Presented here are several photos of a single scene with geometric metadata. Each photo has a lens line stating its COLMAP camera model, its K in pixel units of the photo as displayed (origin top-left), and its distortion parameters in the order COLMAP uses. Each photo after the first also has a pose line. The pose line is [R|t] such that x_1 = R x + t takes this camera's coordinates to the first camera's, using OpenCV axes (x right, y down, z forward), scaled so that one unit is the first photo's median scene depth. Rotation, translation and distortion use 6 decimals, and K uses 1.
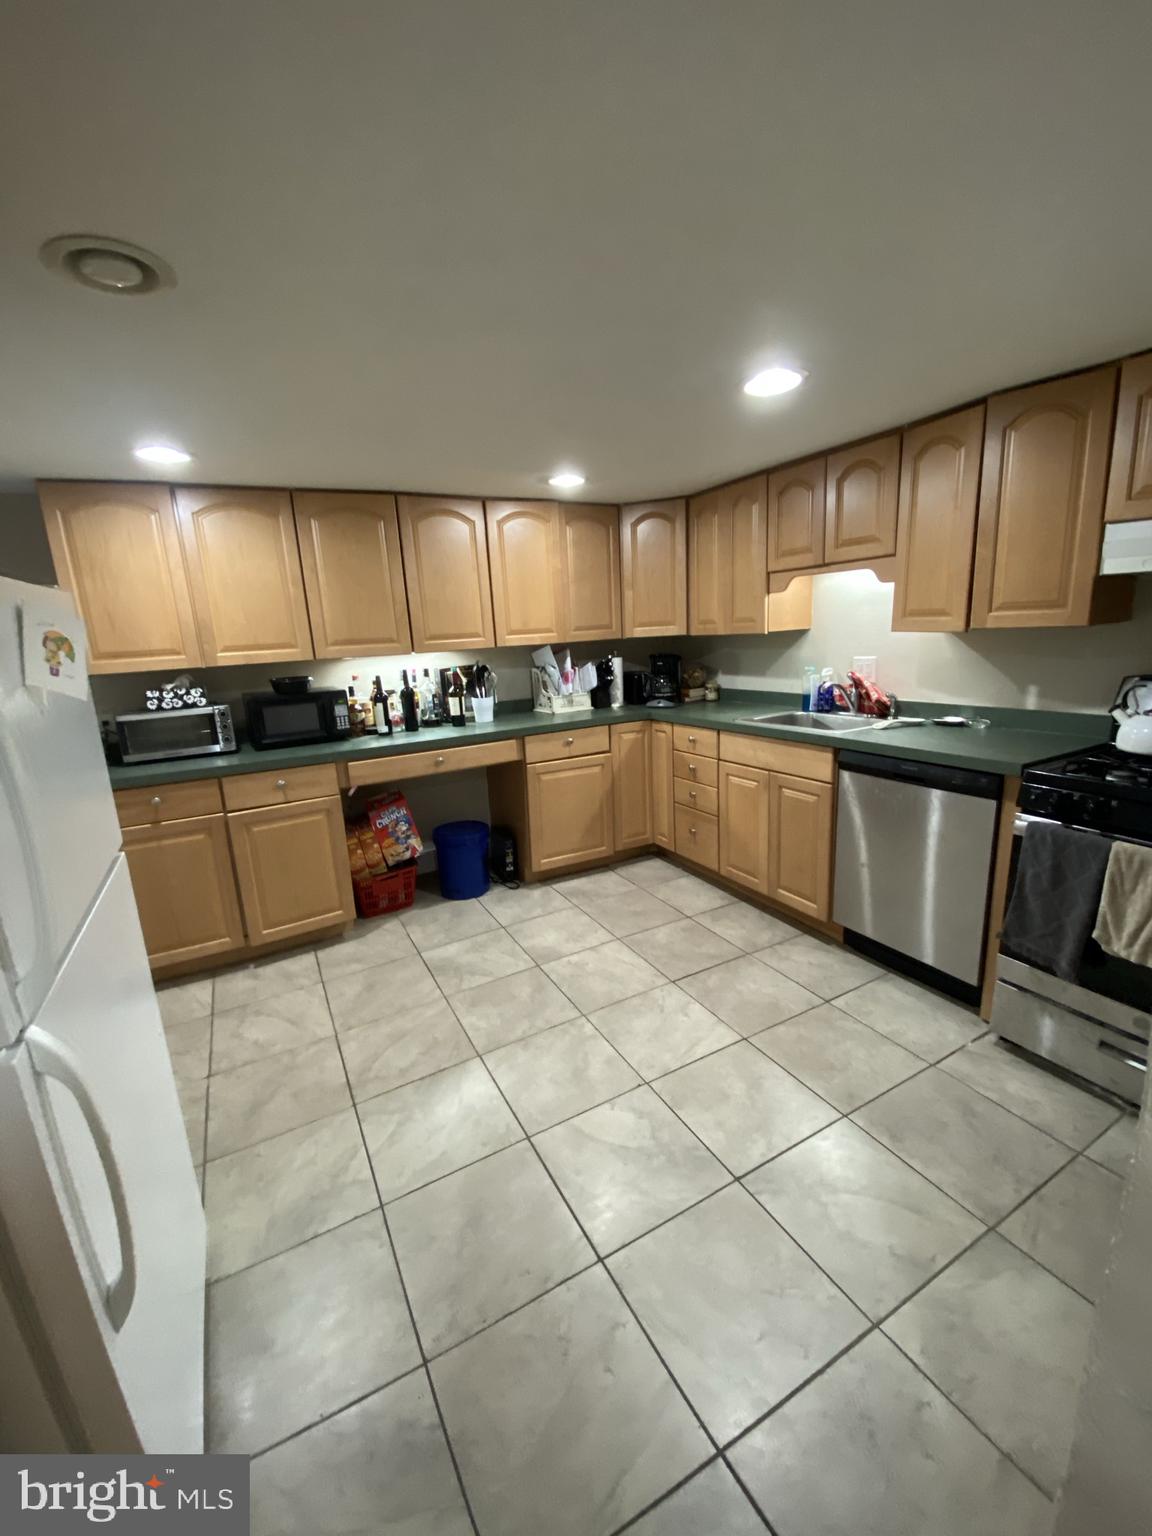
lens RADIAL K [[606.7, 0, 576.0], [0, 606.7, 768.0], [0, 0, 1]] dist [0.016874, -0.000040]
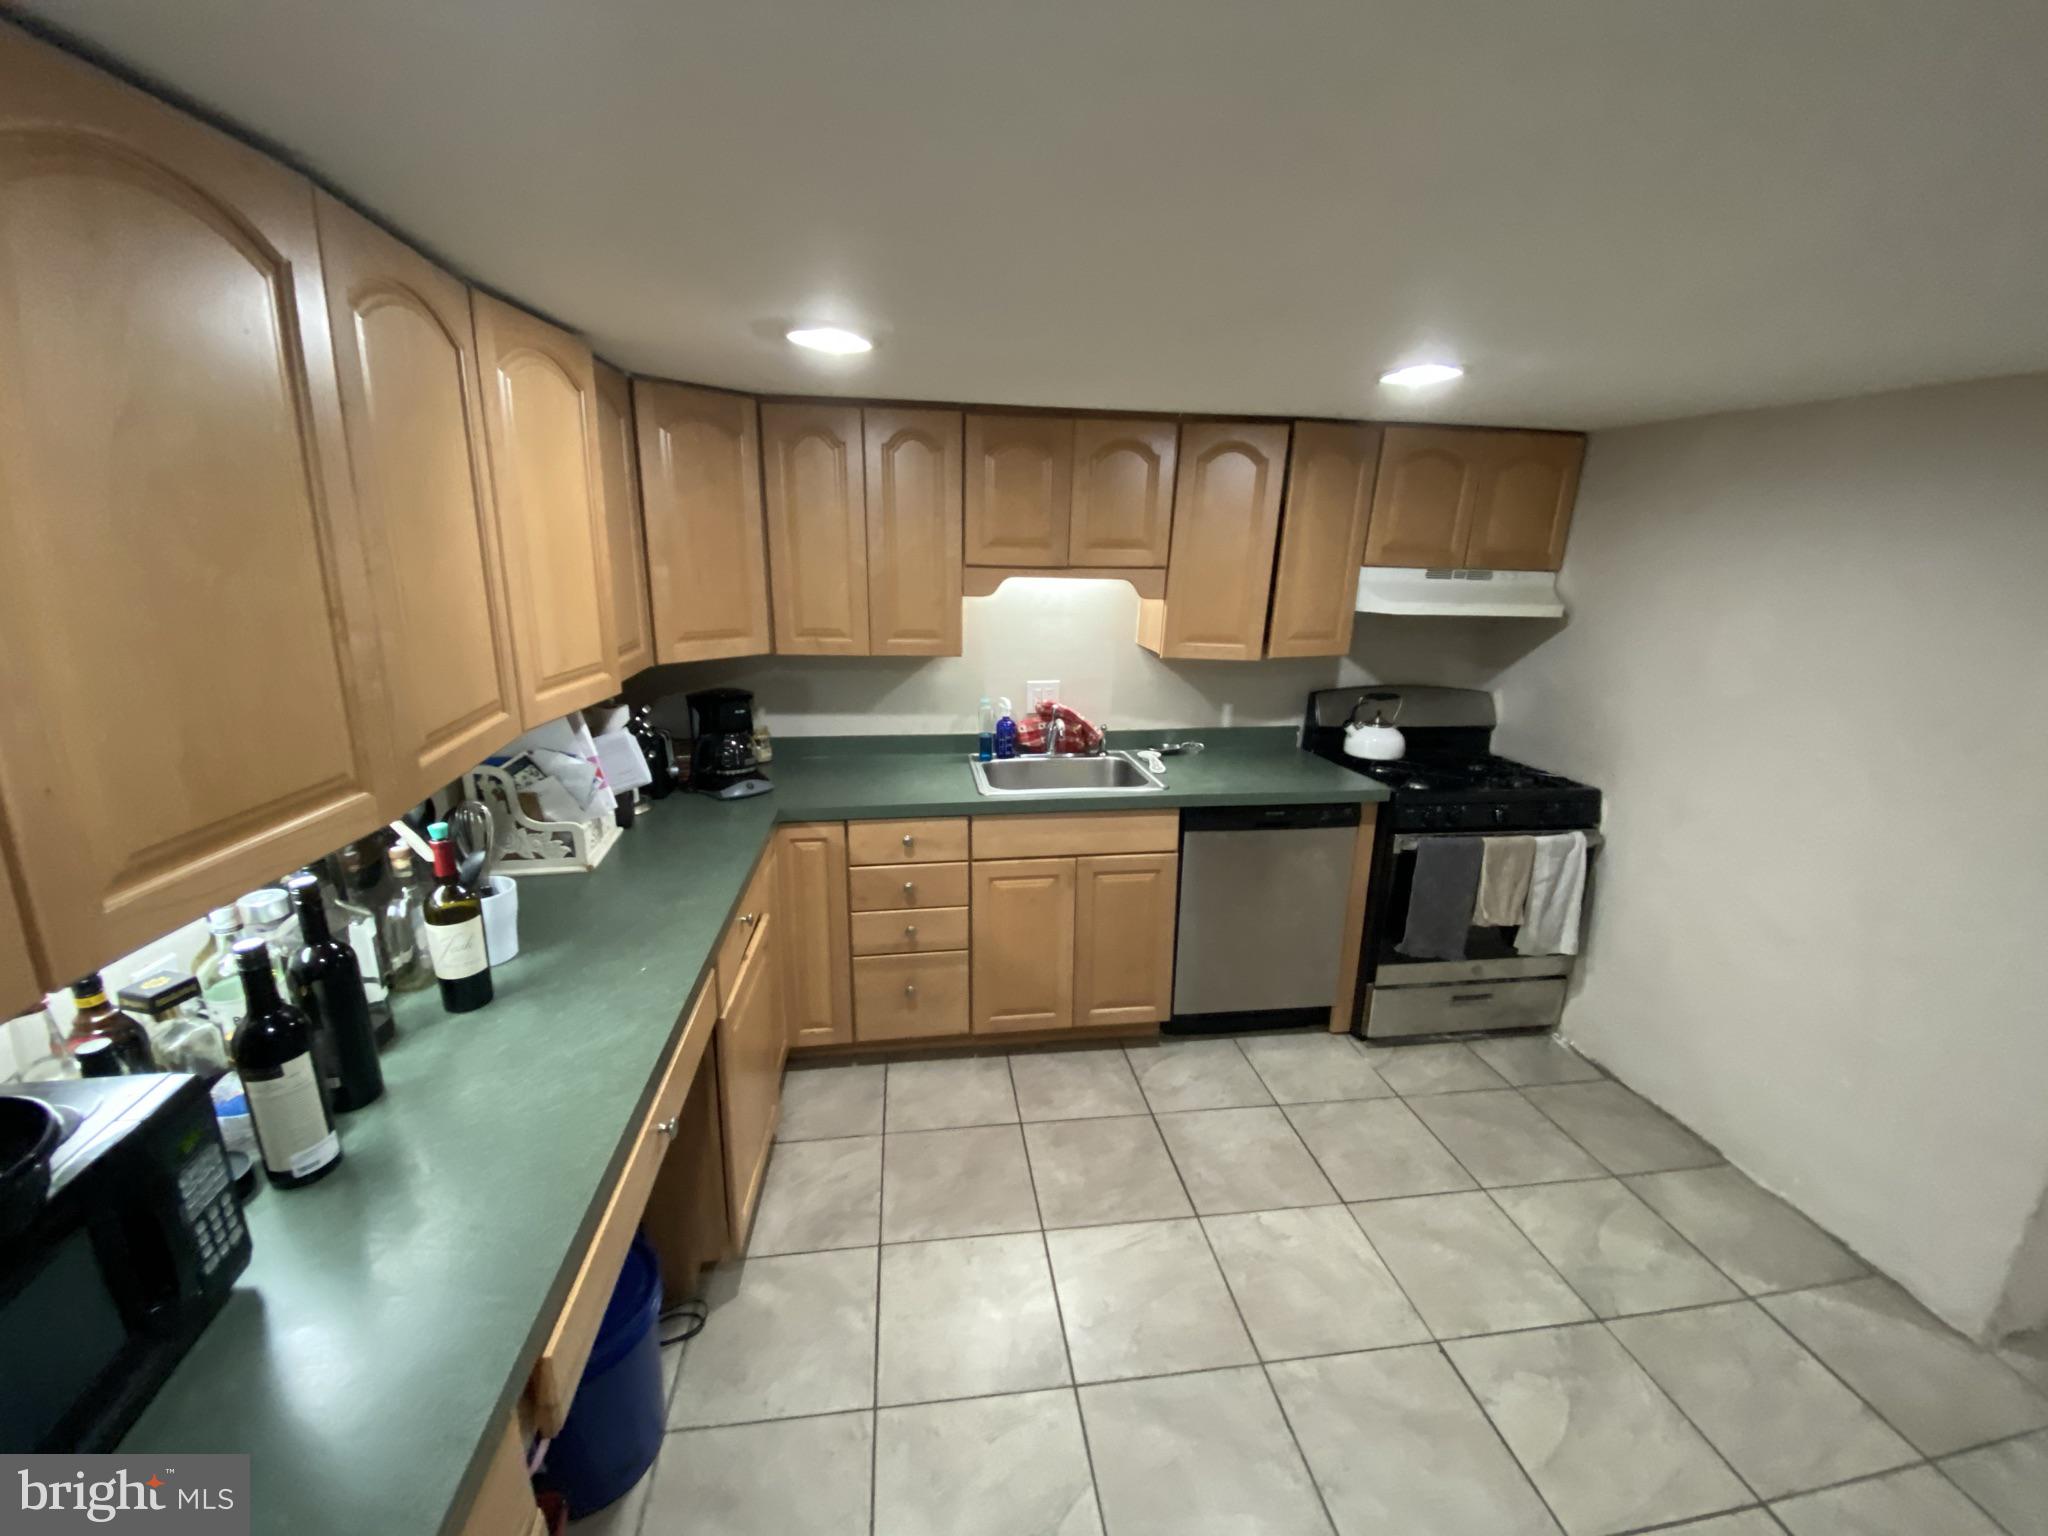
lens RADIAL K [[809.0, 0, 1014.7], [0, 809.0, 766.5], [0, 0, 1]] dist [0.016874, -0.000040]
pose [[0.362882, -0.183777, 0.913533, -0.486304], [0.174711, 0.976392, 0.127022, -0.205559], [-0.915310, 0.113510, 0.386423, 0.628726]]
